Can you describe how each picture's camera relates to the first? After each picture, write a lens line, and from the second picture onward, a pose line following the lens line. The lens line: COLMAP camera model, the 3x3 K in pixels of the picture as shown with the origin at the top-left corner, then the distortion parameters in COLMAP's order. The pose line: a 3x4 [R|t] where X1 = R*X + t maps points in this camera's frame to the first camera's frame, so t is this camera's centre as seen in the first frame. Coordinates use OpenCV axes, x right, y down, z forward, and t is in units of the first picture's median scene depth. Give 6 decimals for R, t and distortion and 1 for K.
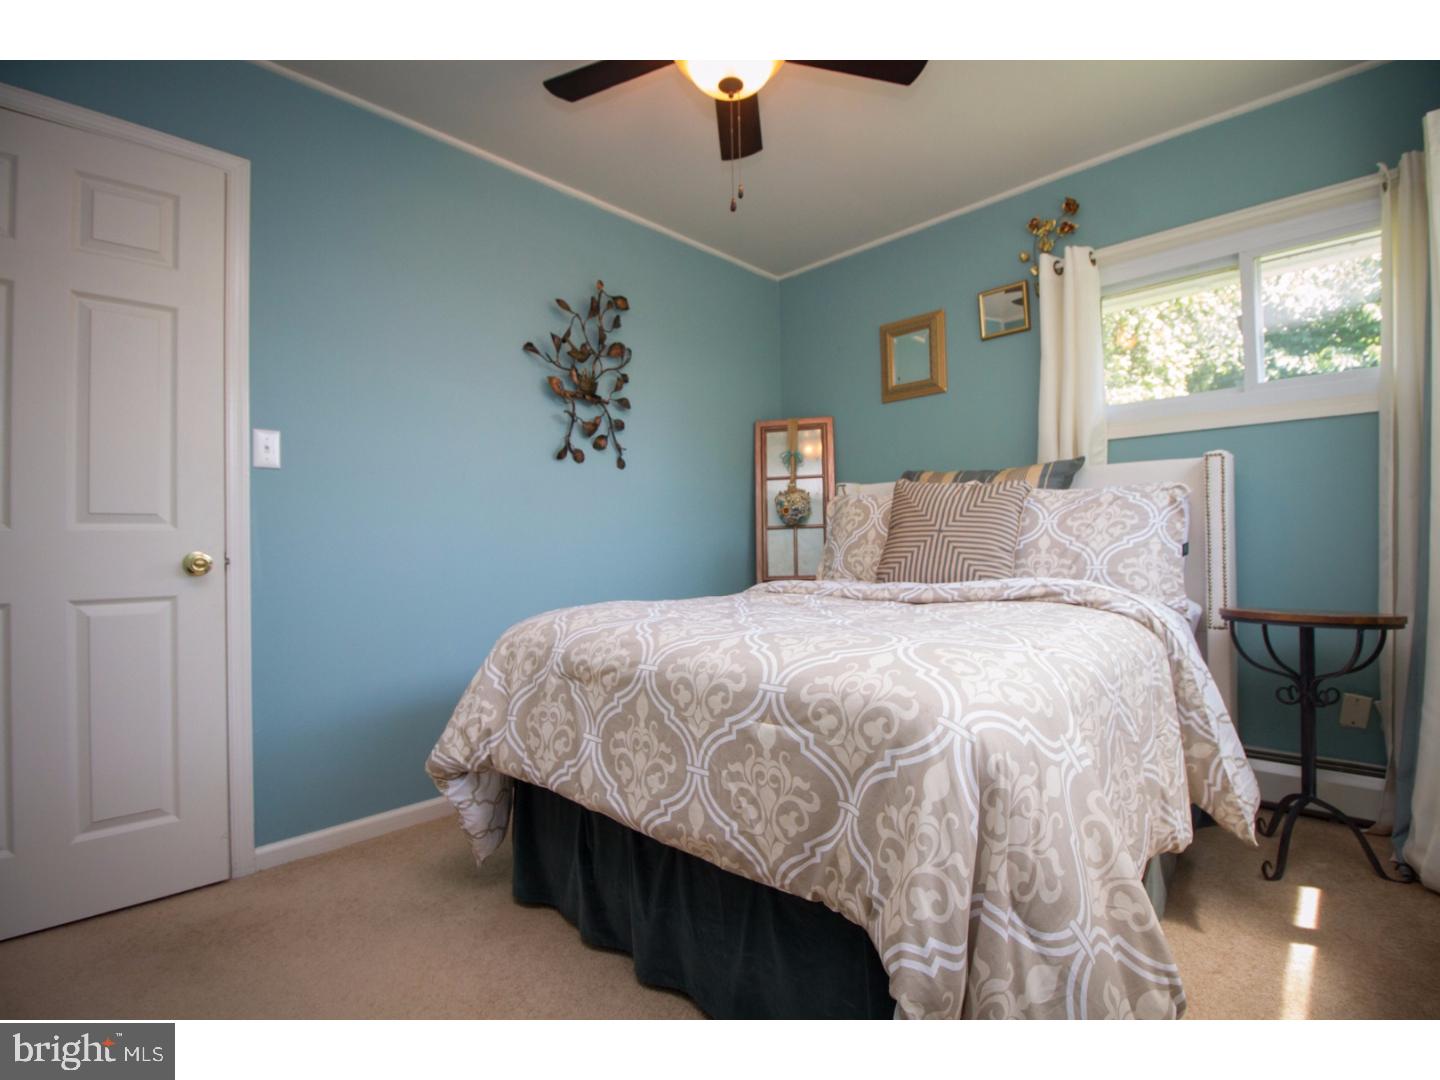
lens RADIAL K [[657.6, 0, 720.0], [0, 657.6, 540.0], [0, 0, 1]] dist [-0.028015, -0.000022]
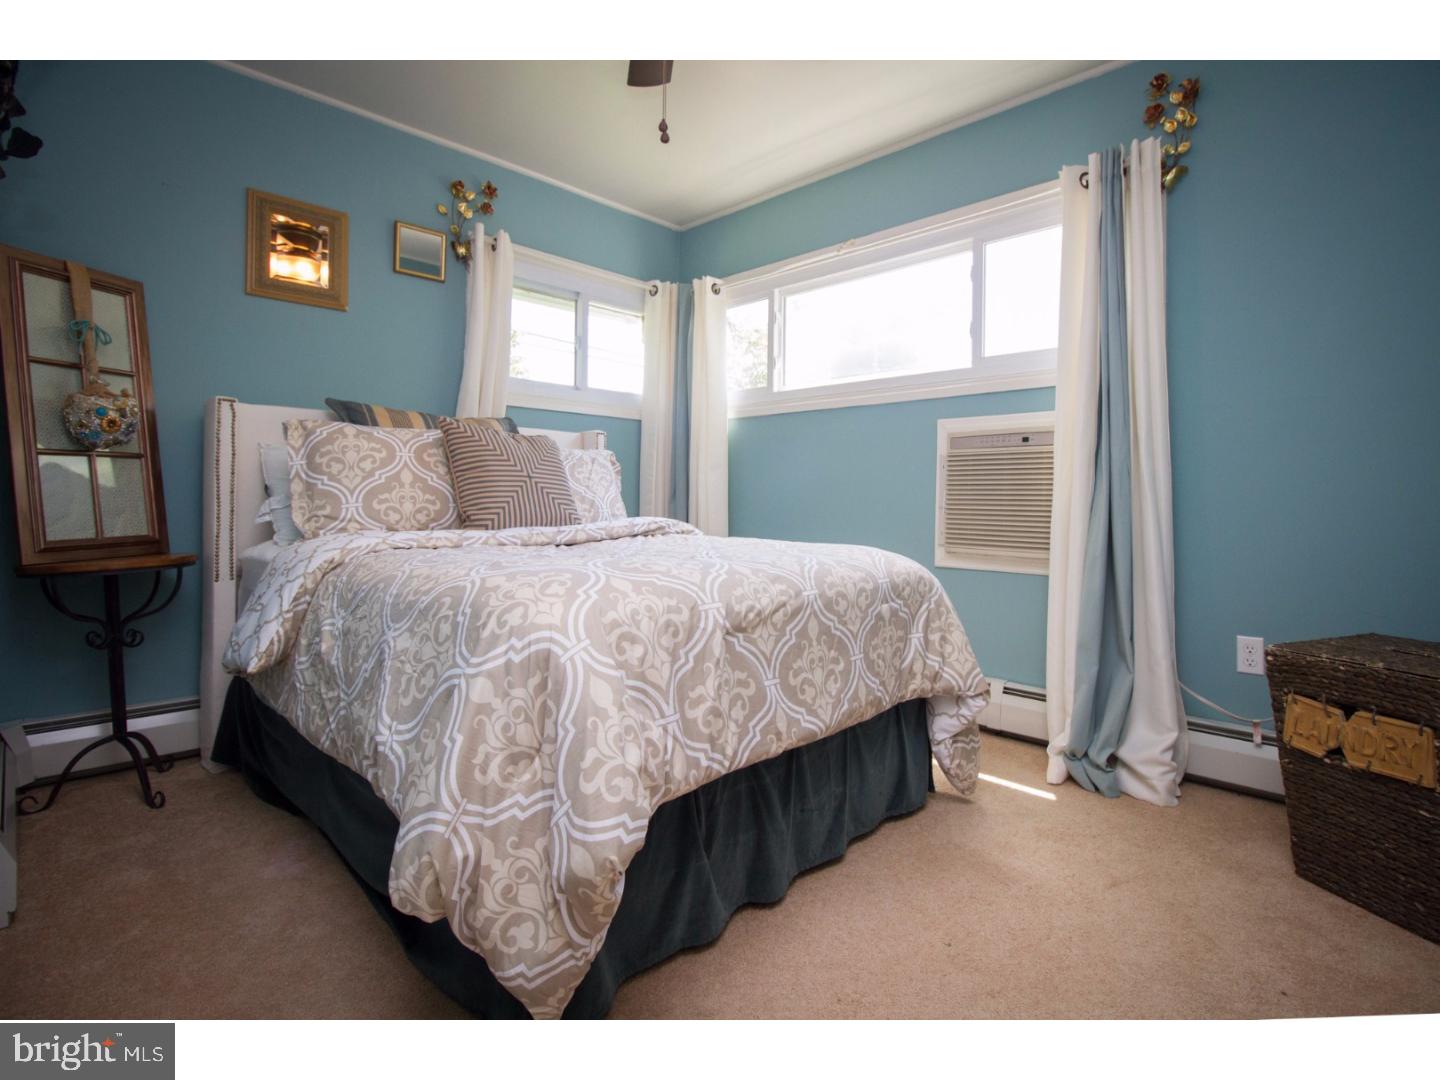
lens RADIAL K [[710.9, 0, 720.1], [0, 710.9, 504.7], [0, 0, 1]] dist [0.001307, 0.000113]
pose [[0.006361, 0.007376, 0.999953, -1.239292], [-0.015740, 0.999850, -0.007275, 0.052025], [-0.999856, -0.015692, 0.006477, 1.076385]]
